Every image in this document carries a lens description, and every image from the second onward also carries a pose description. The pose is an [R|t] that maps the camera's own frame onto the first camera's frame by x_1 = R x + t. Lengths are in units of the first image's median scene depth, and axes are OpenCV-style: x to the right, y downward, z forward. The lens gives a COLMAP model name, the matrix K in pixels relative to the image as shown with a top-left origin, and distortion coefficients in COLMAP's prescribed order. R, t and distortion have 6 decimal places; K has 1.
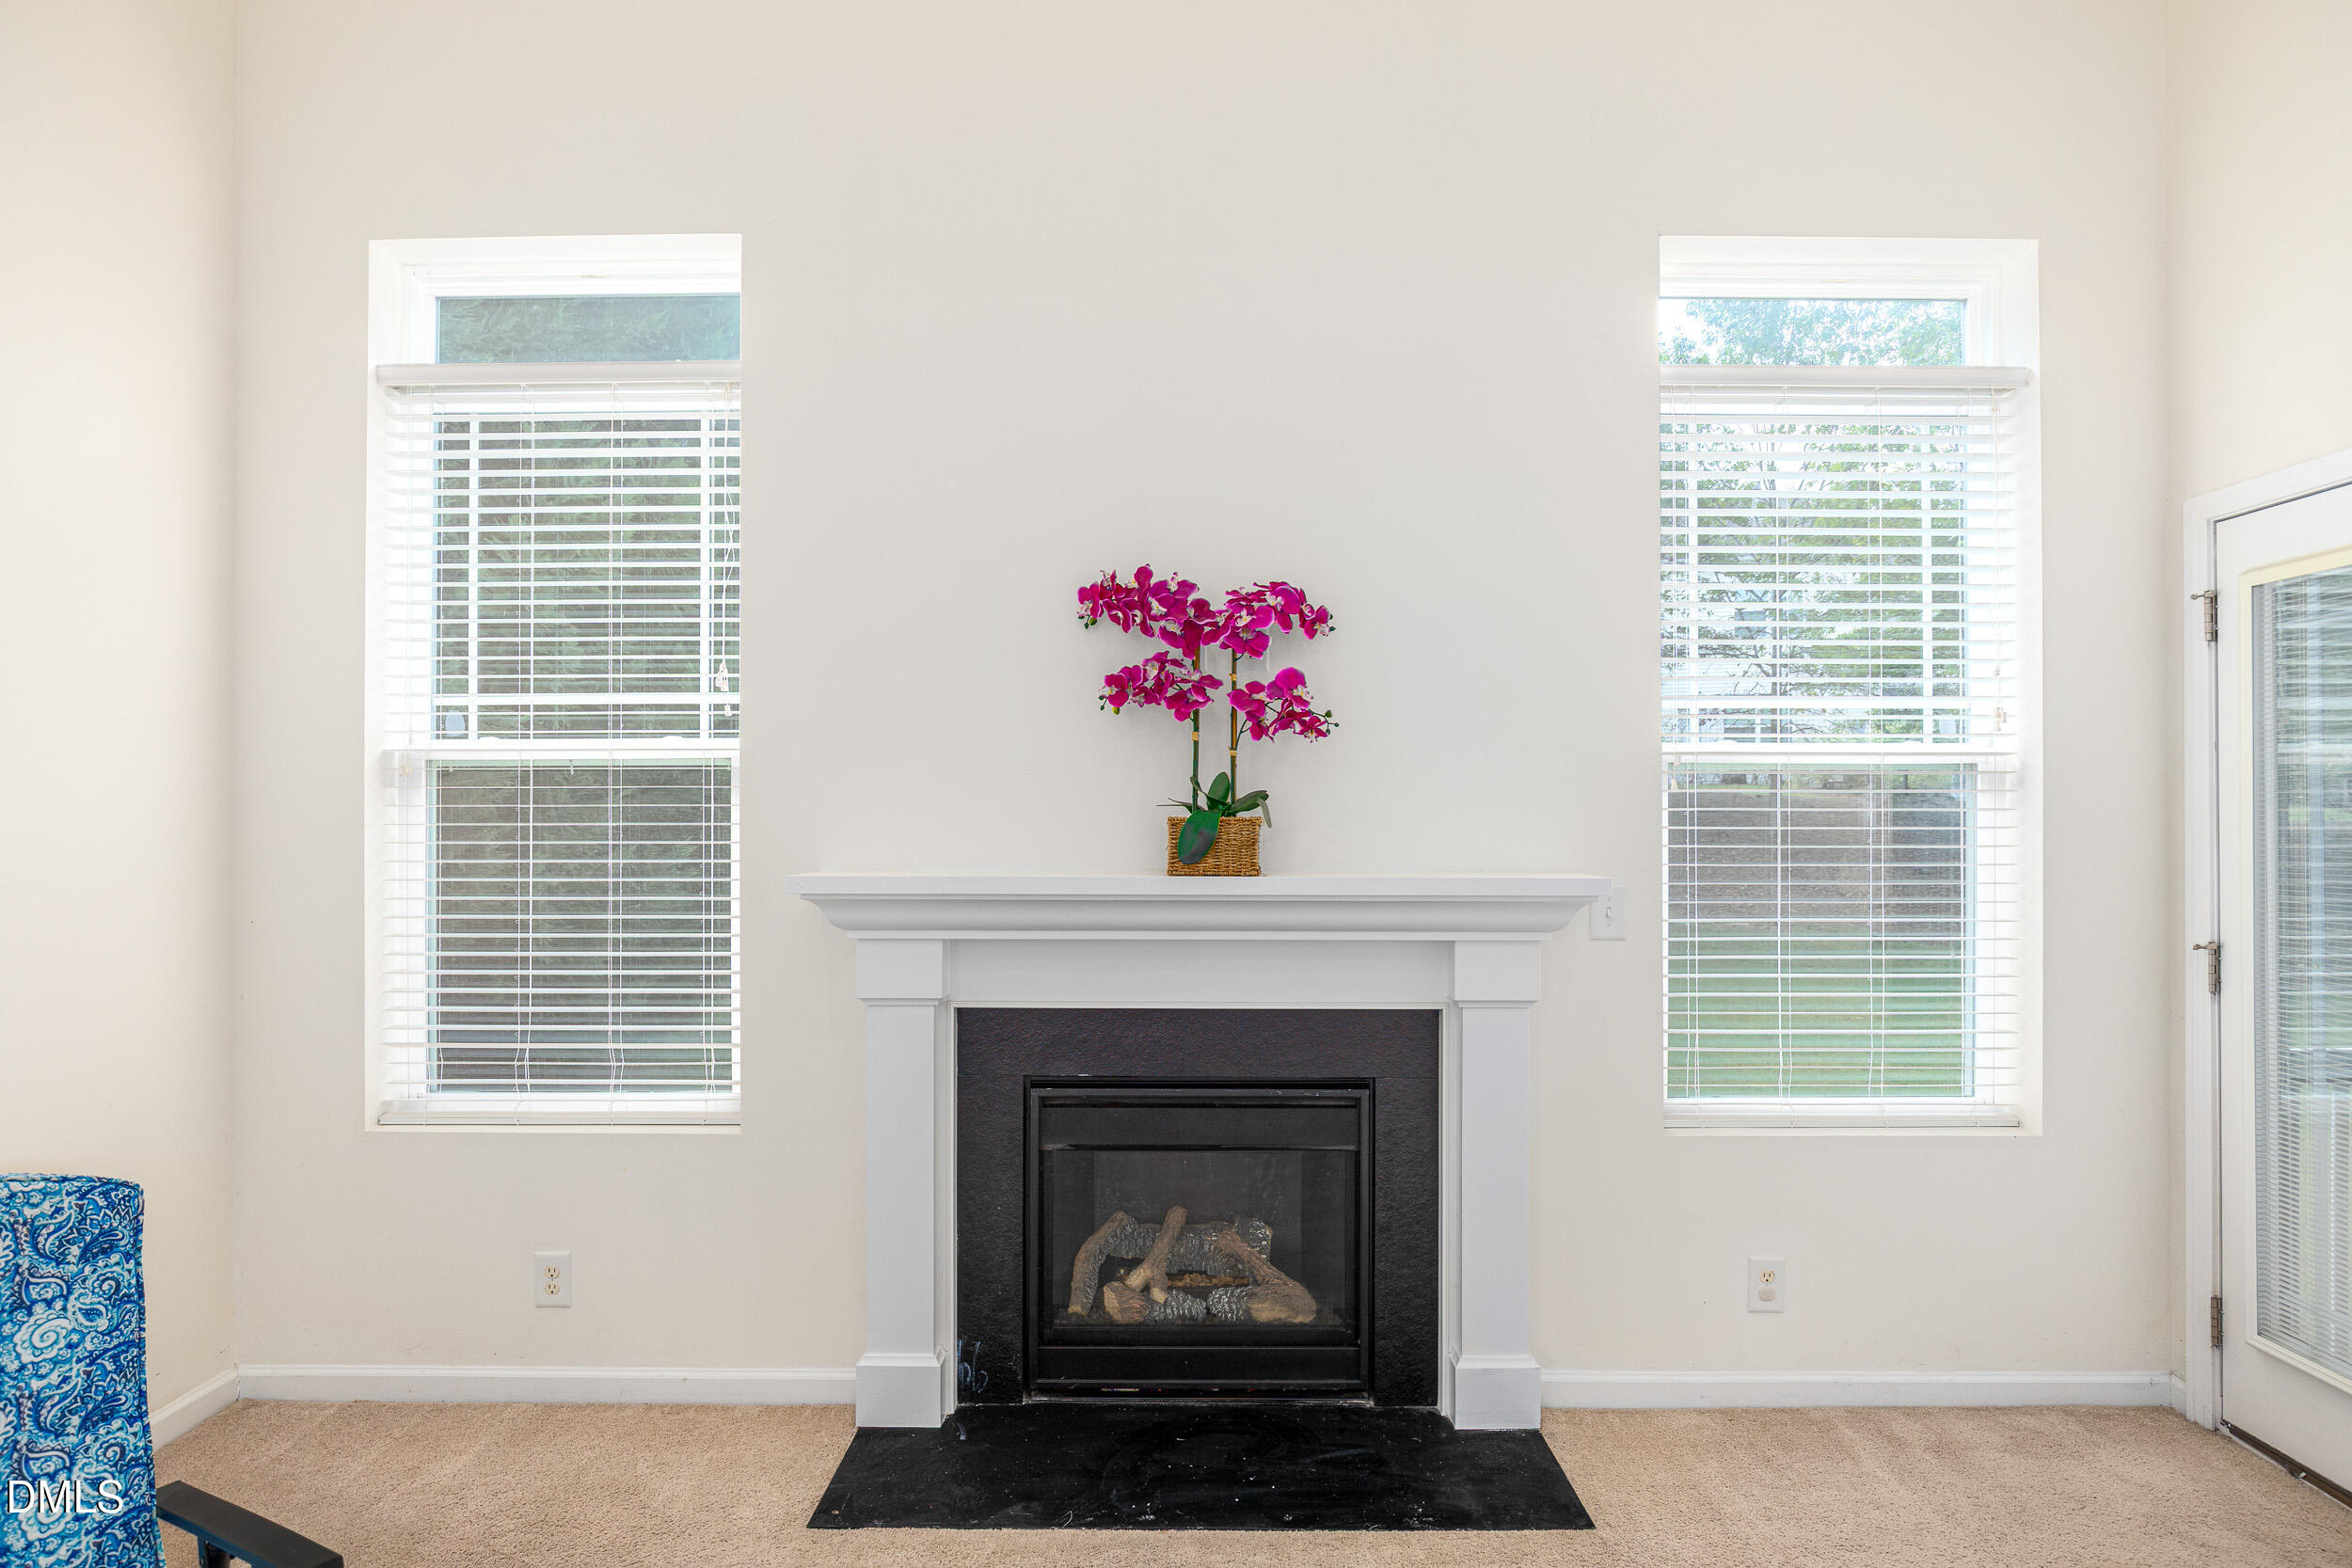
lens RADIAL K [[1217.7, 0, 1183.5], [0, 1217.7, 812.6], [0, 0, 1]] dist [-0.010579, 0.000341]
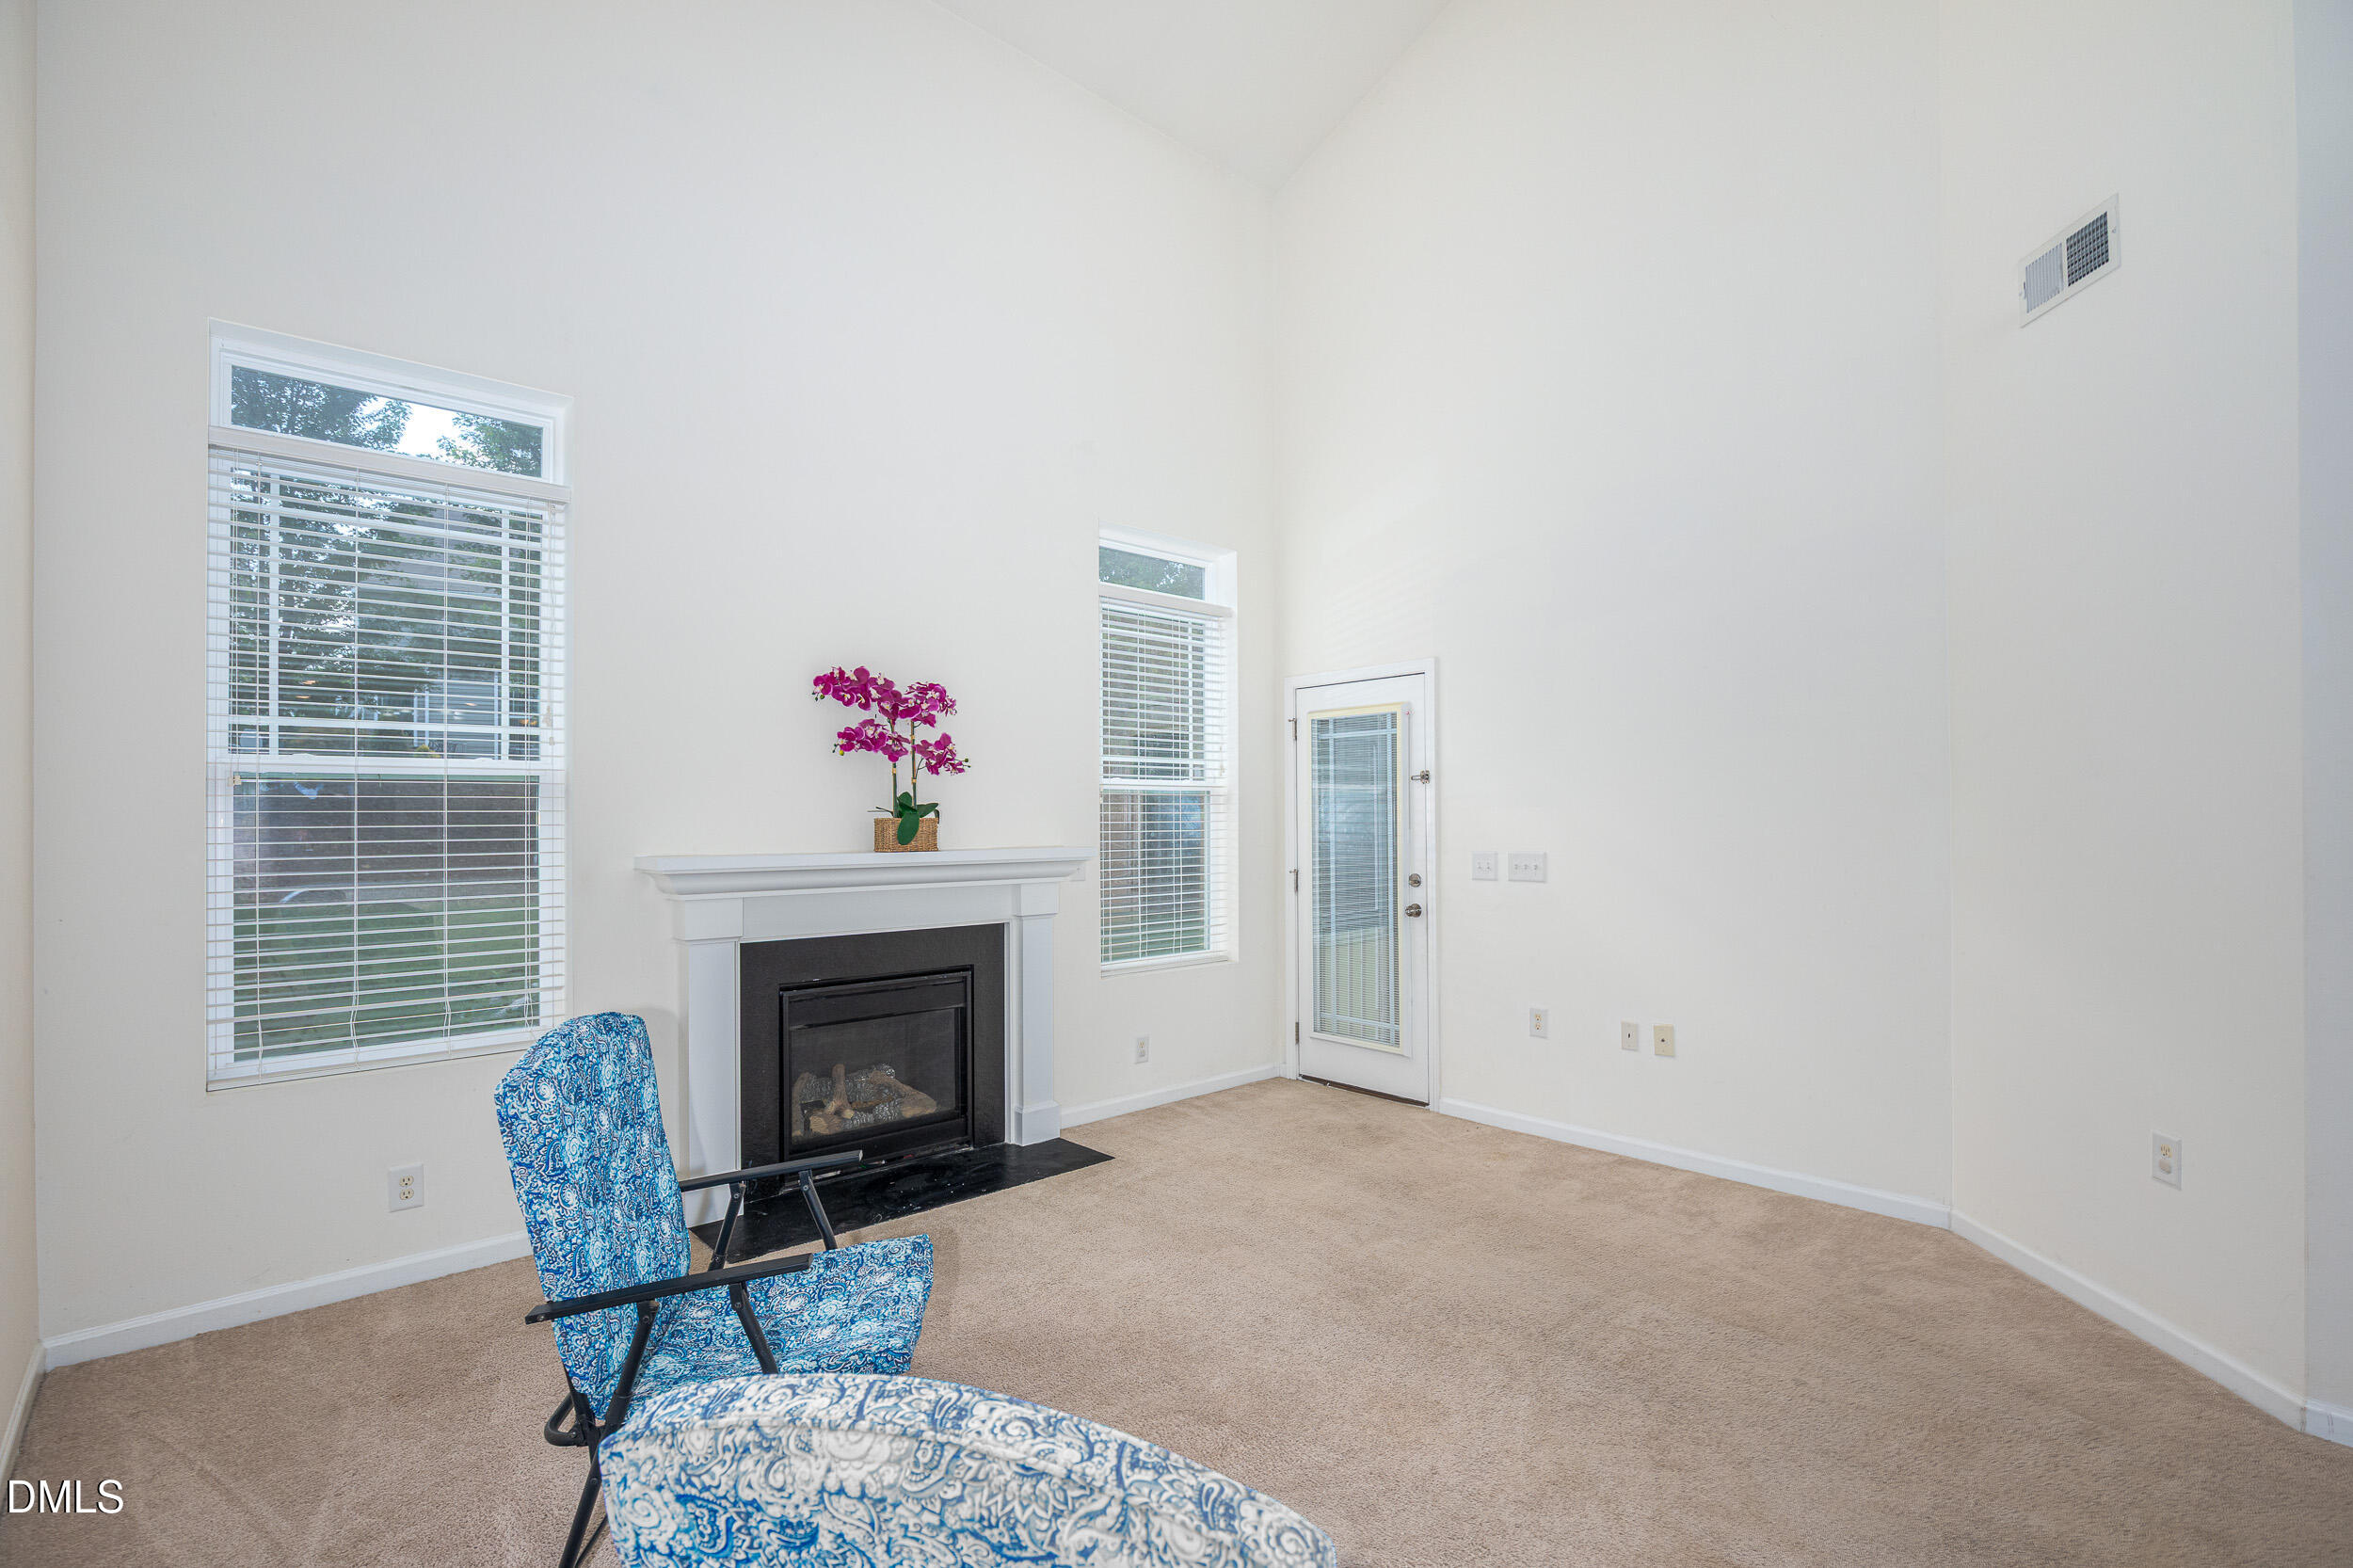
lens RADIAL K [[1073.1, 0, 1174.2], [0, 1073.1, 809.4], [0, 0, 1]] dist [-0.016259, 0.001099]
pose [[0.743502, 0.000506, 0.668734, -0.691731], [0.005026, 0.999967, -0.006345, 0.003011], [-0.668715, 0.008079, 0.743475, -0.373952]]
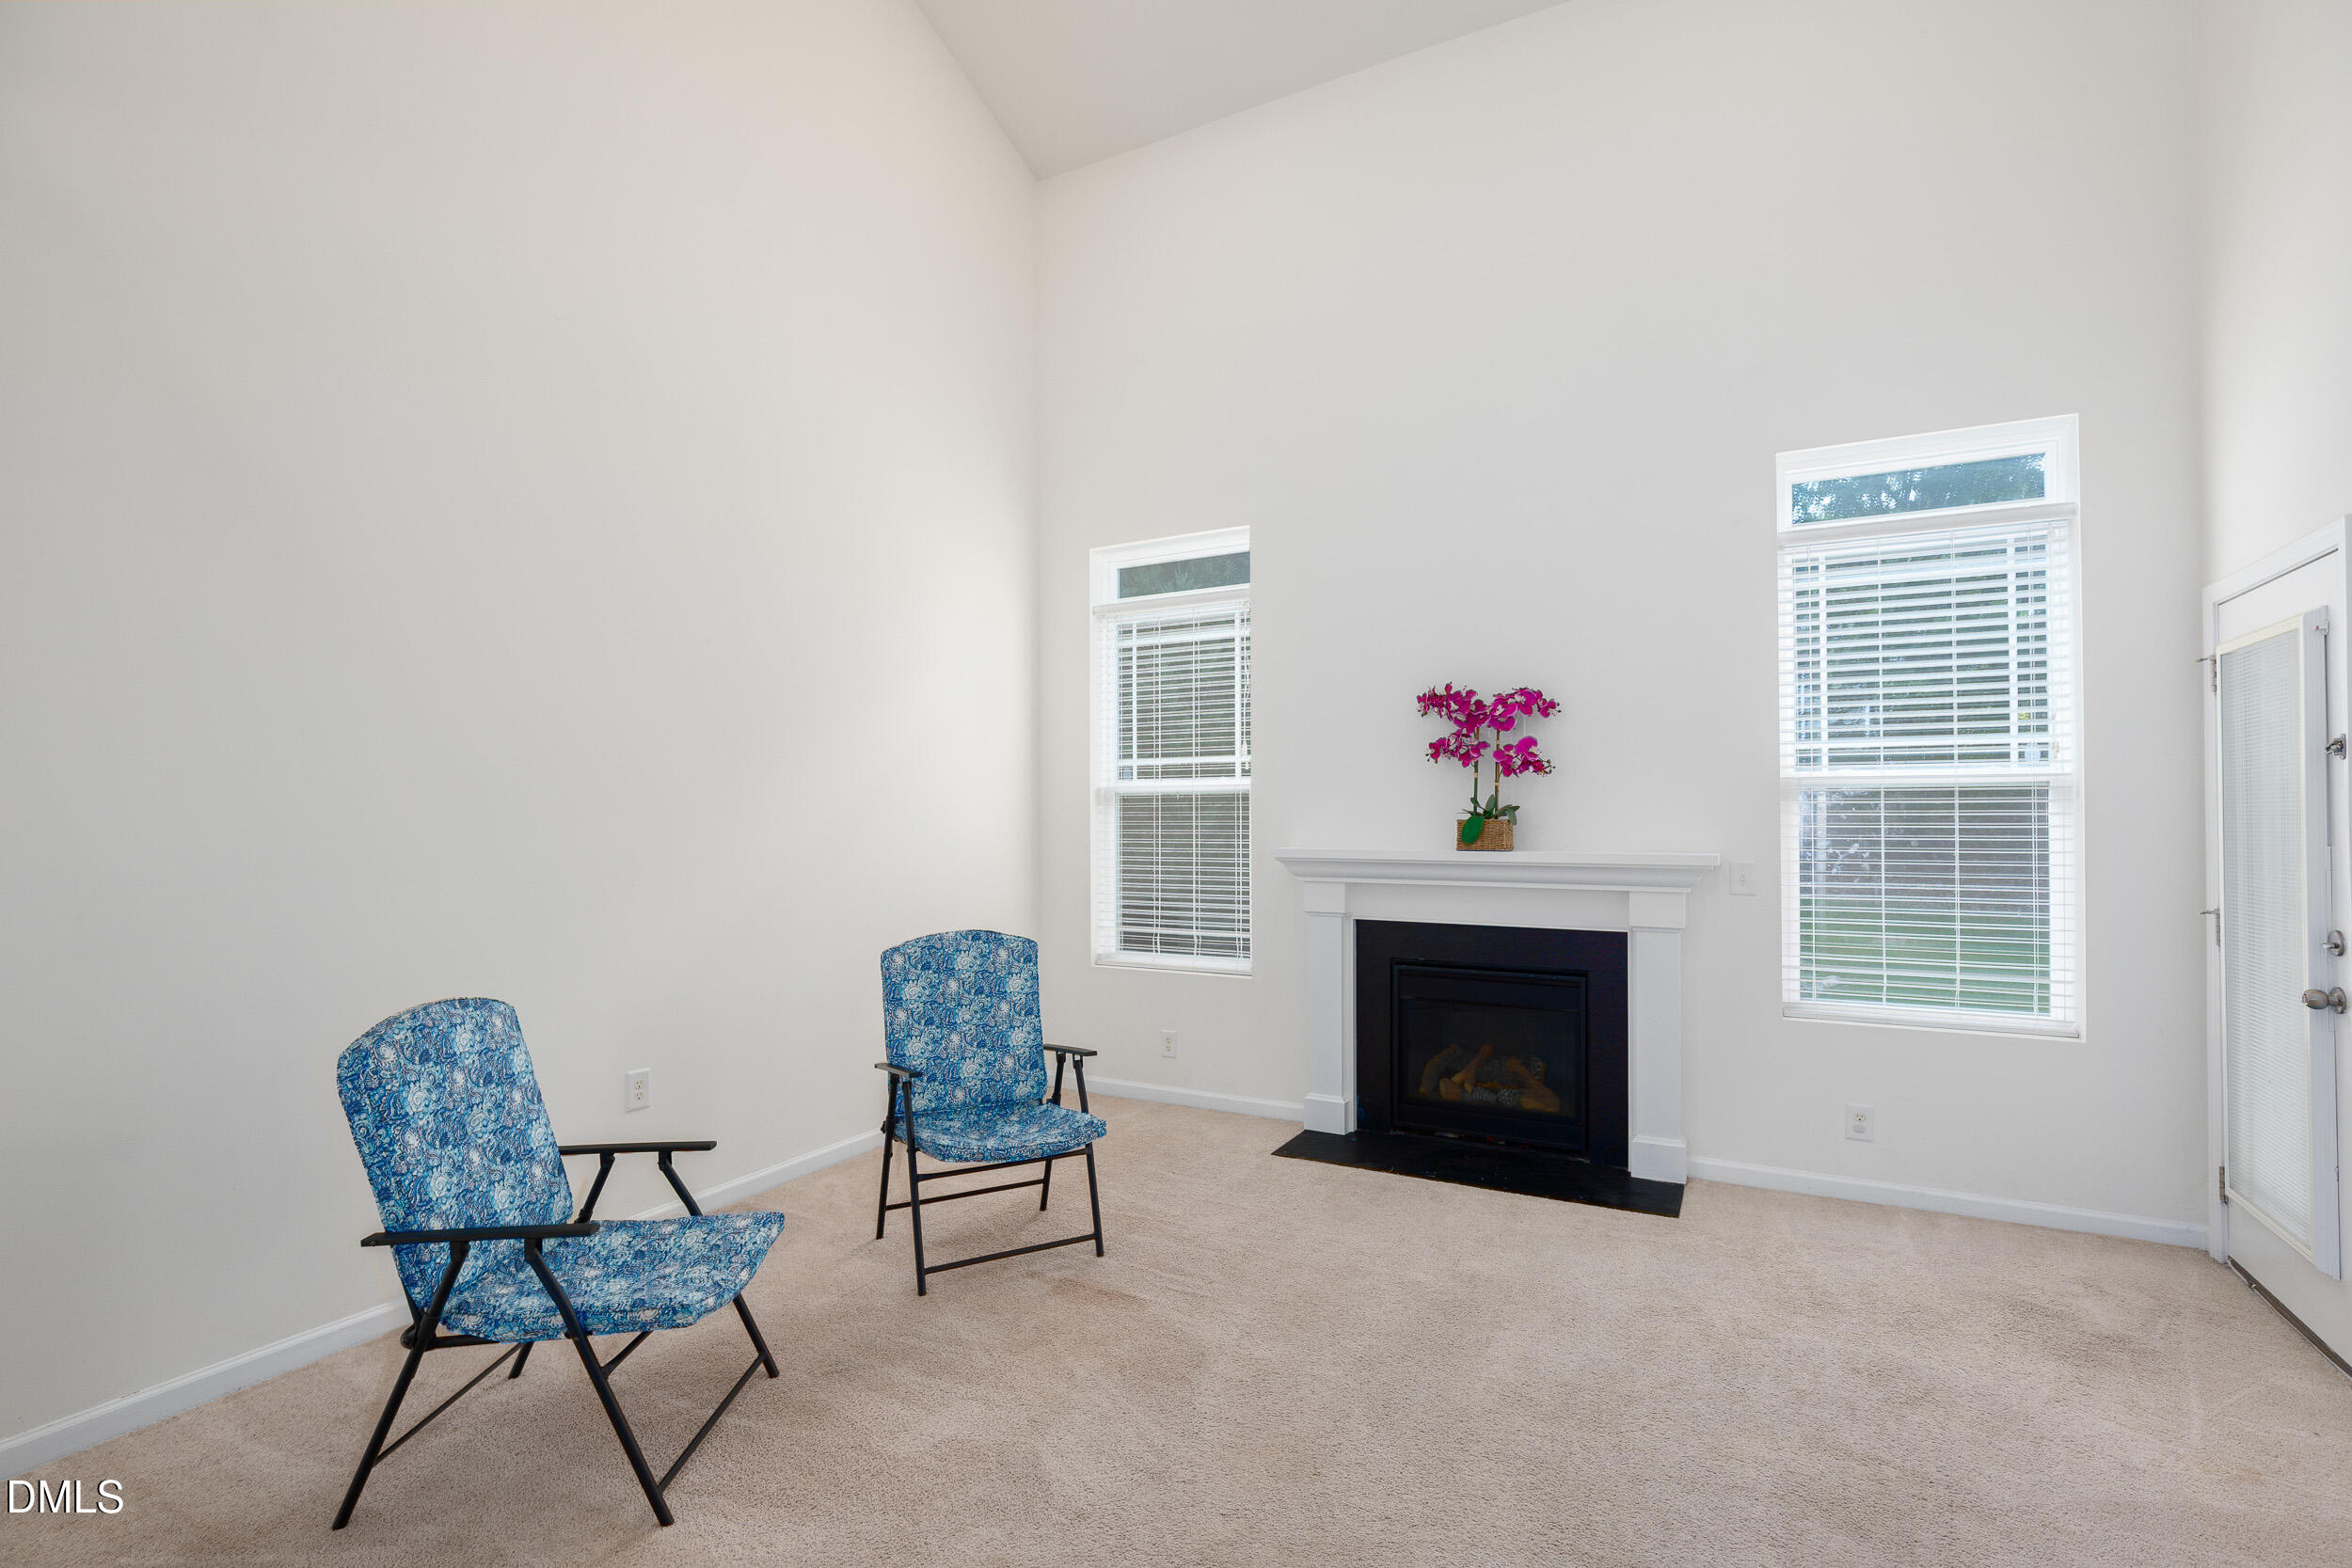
lens RADIAL K [[1072.5, 0, 1173.7], [0, 1072.5, 809.4], [0, 0, 1]] dist [-0.016259, 0.001099]
pose [[0.879050, -0.005232, -0.476700, 0.371789], [0.003105, 0.999981, -0.005251, -0.004005], [0.476719, 0.003136, 0.879050, -0.622051]]
